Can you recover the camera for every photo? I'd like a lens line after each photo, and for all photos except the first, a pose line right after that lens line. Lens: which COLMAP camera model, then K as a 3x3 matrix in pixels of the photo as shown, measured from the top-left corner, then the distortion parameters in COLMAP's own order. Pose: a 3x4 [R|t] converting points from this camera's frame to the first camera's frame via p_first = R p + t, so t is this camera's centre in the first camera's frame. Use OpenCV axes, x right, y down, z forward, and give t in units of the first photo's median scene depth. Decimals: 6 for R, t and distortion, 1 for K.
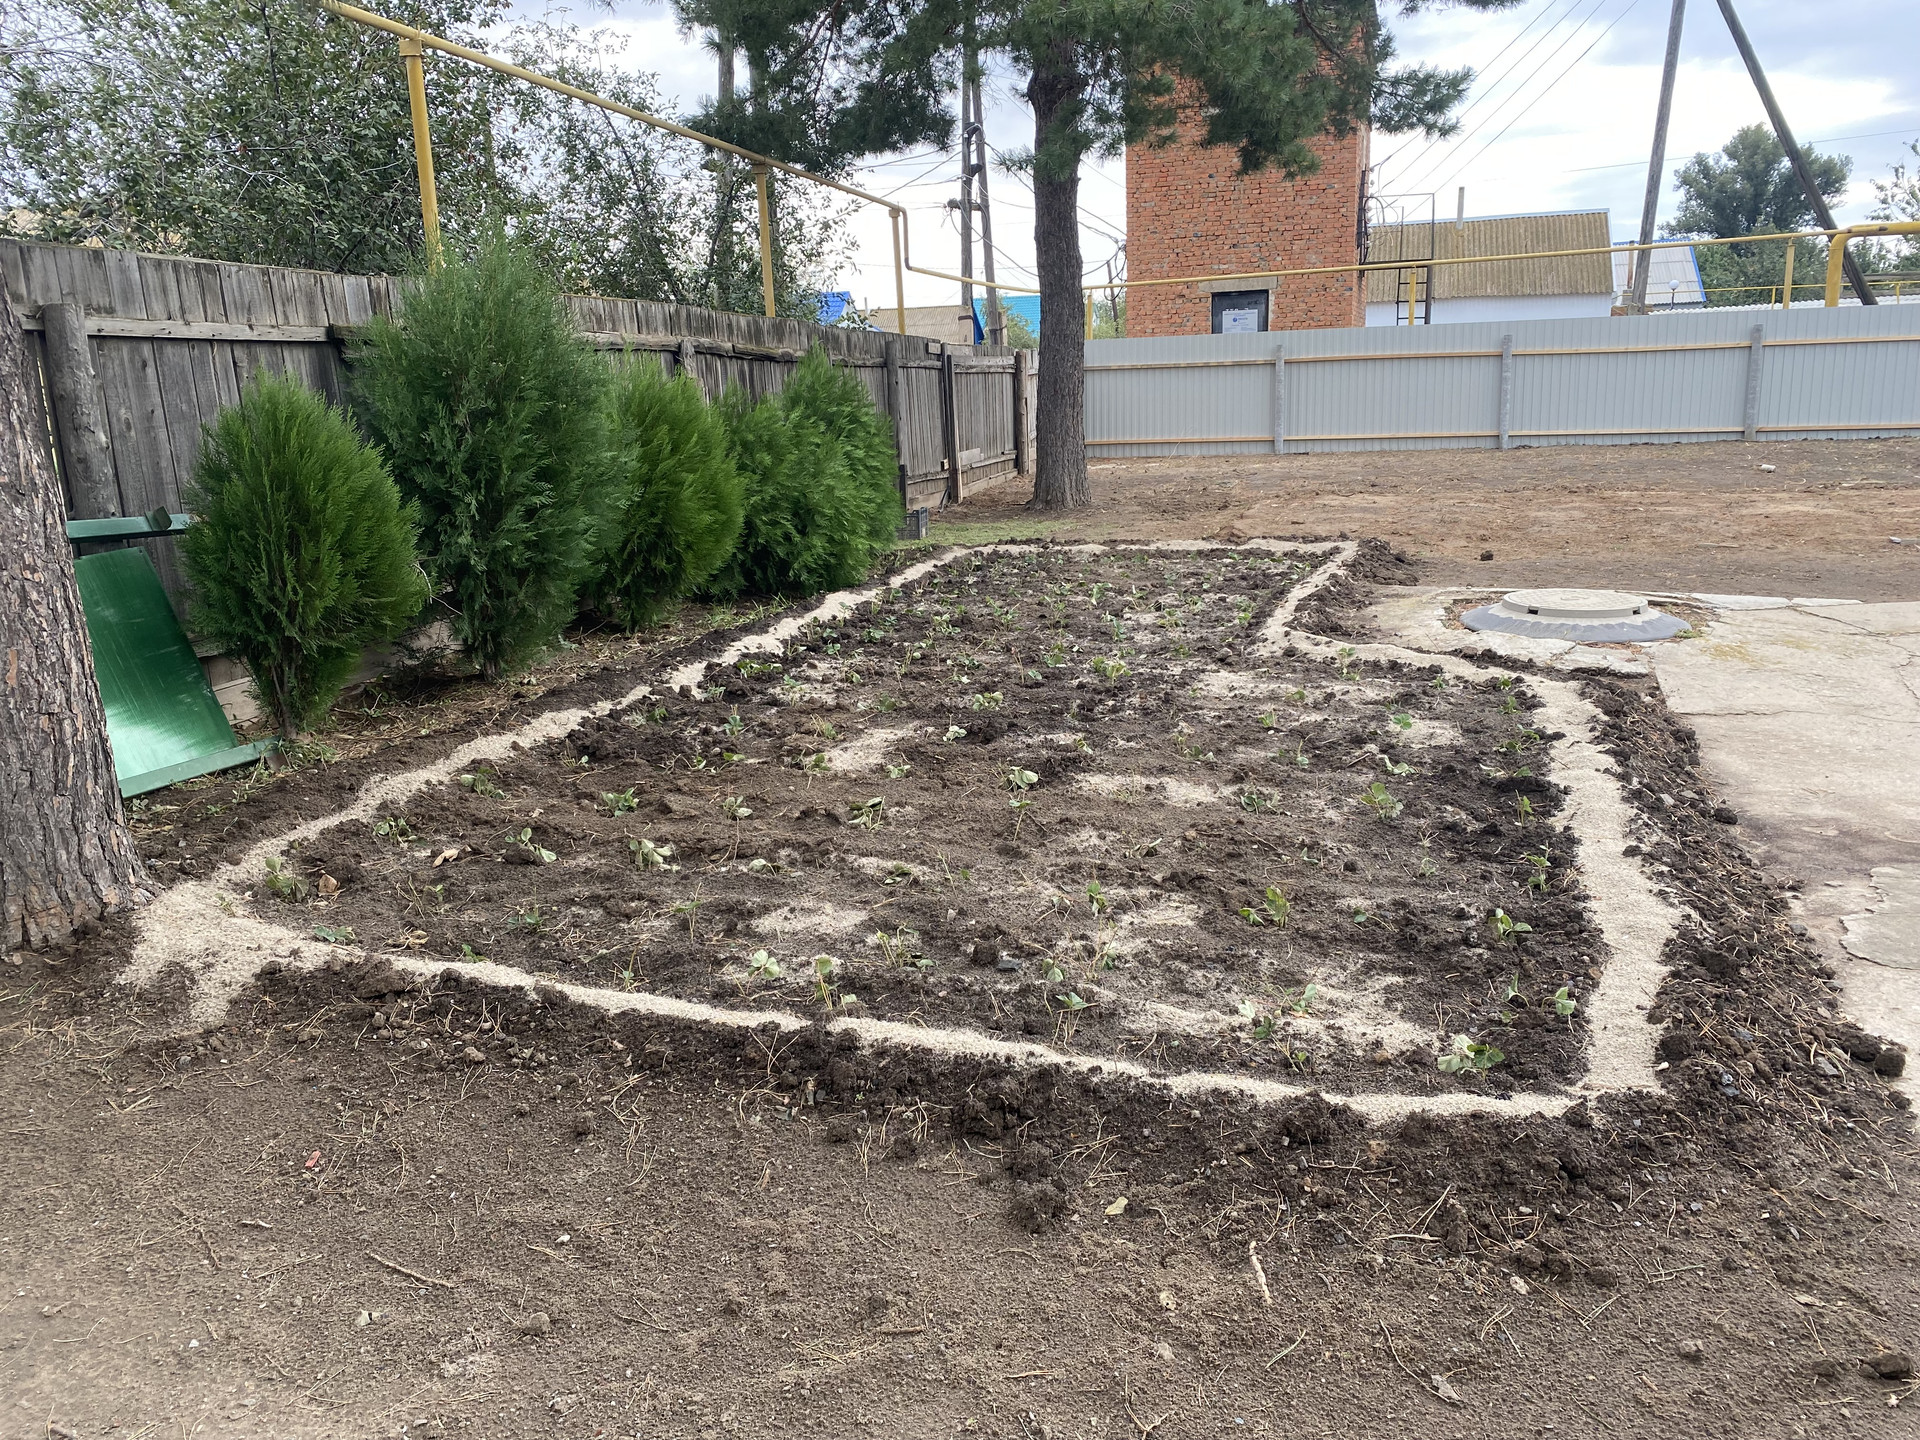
lens RADIAL K [[1443.1, 0, 958.5], [0, 1443.1, 720.5], [0, 0, 1]] dist [0.000153, -0.002655]
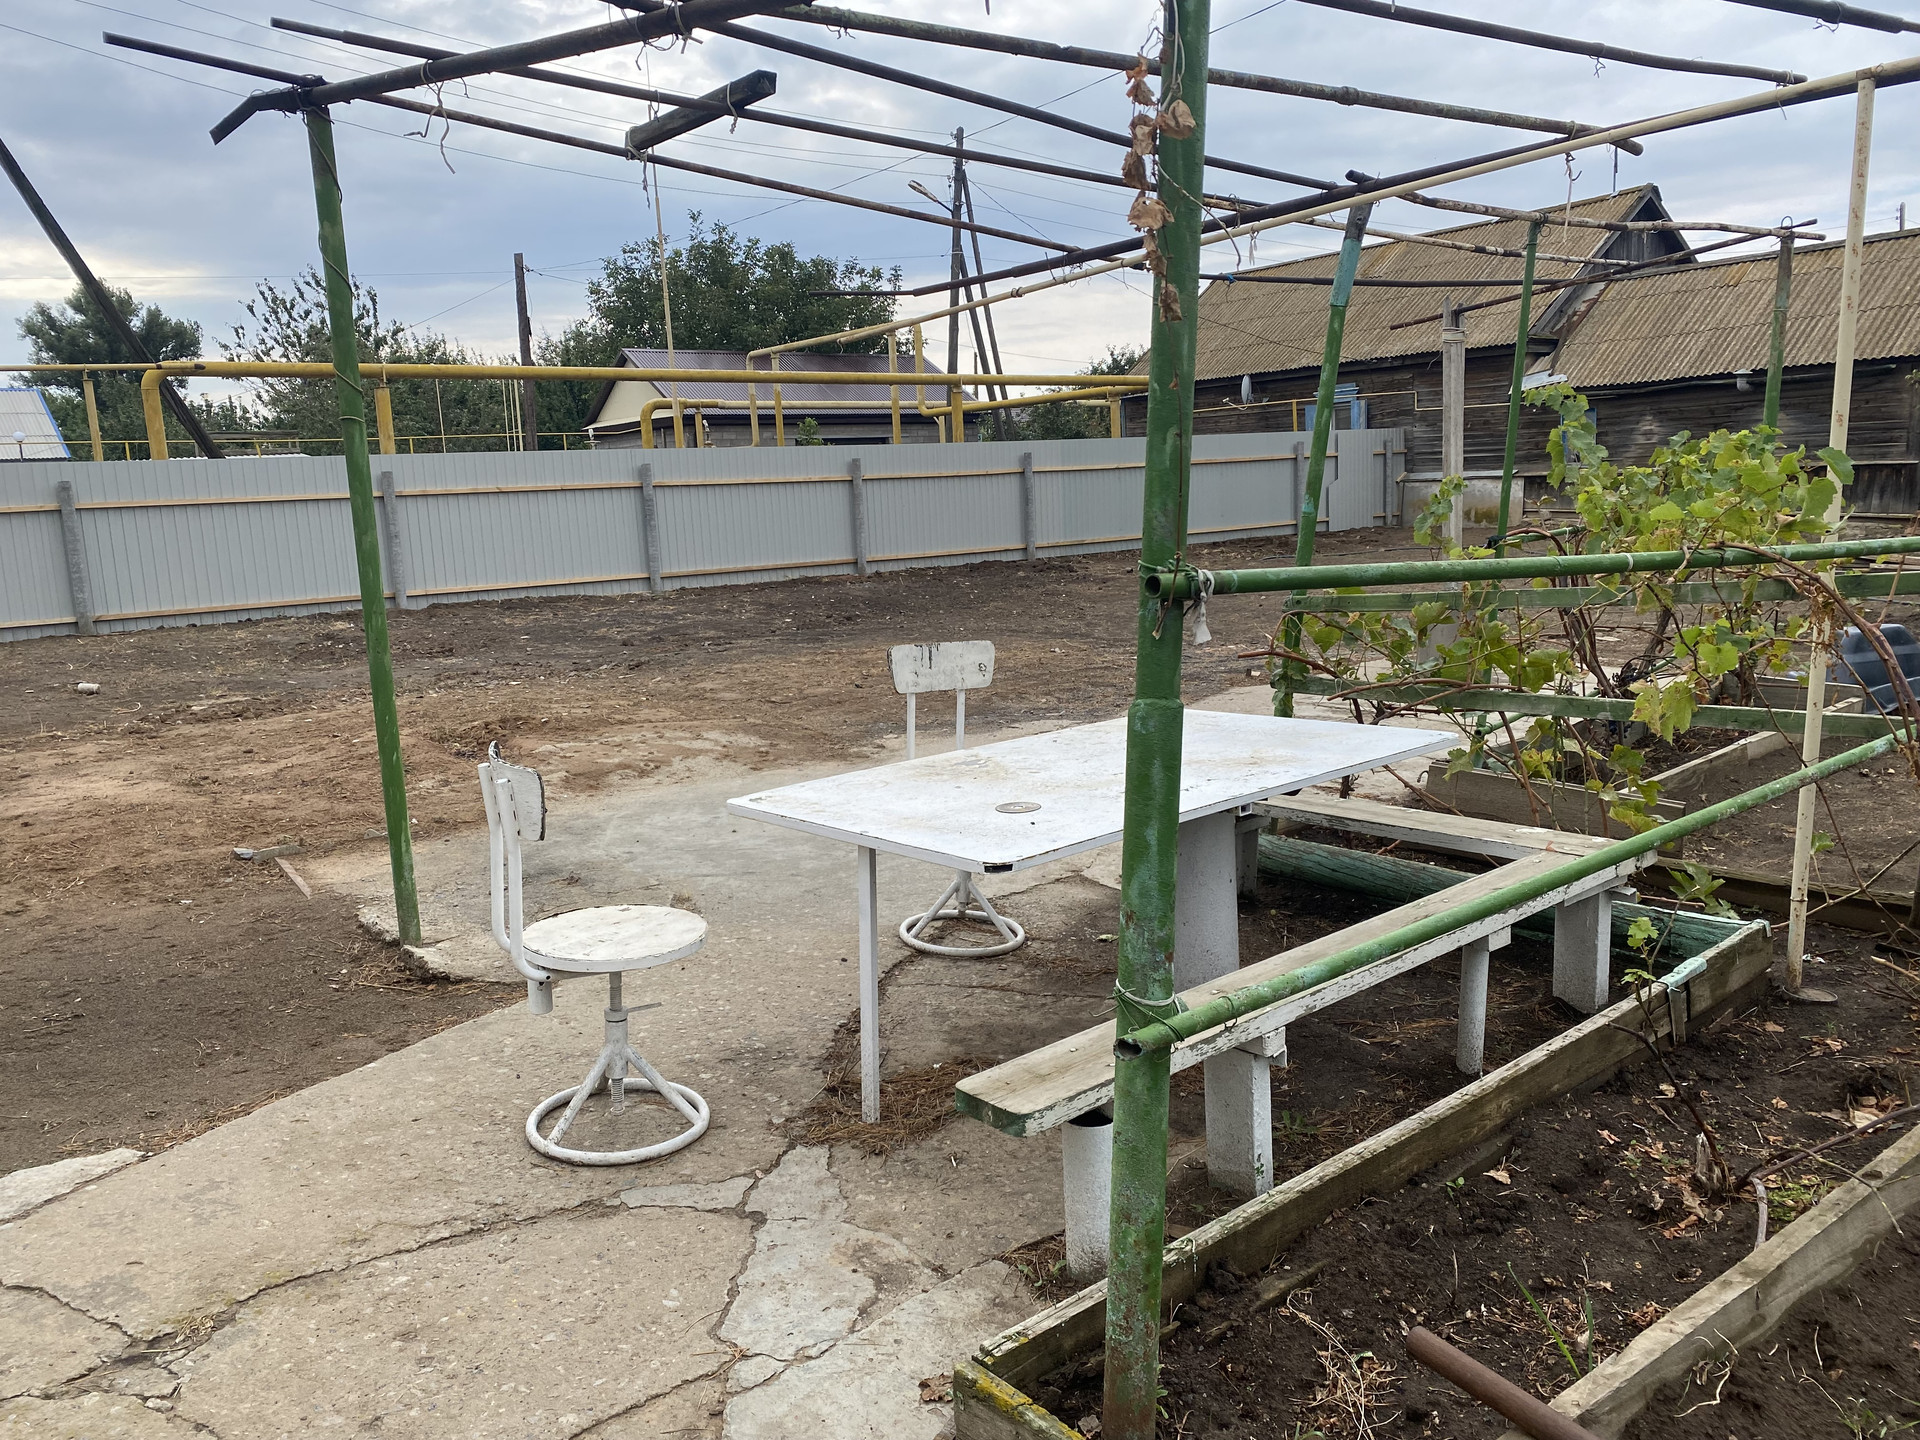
lens RADIAL K [[1443.1, 0, 959.1], [0, 1443.1, 721.5], [0, 0, 1]] dist [0.000153, -0.002655]
pose [[0.546722, -0.129240, 0.827280, 0.171253], [0.214778, 0.976605, 0.010629, -0.060826], [-0.809299, 0.171870, 0.561690, 0.224475]]
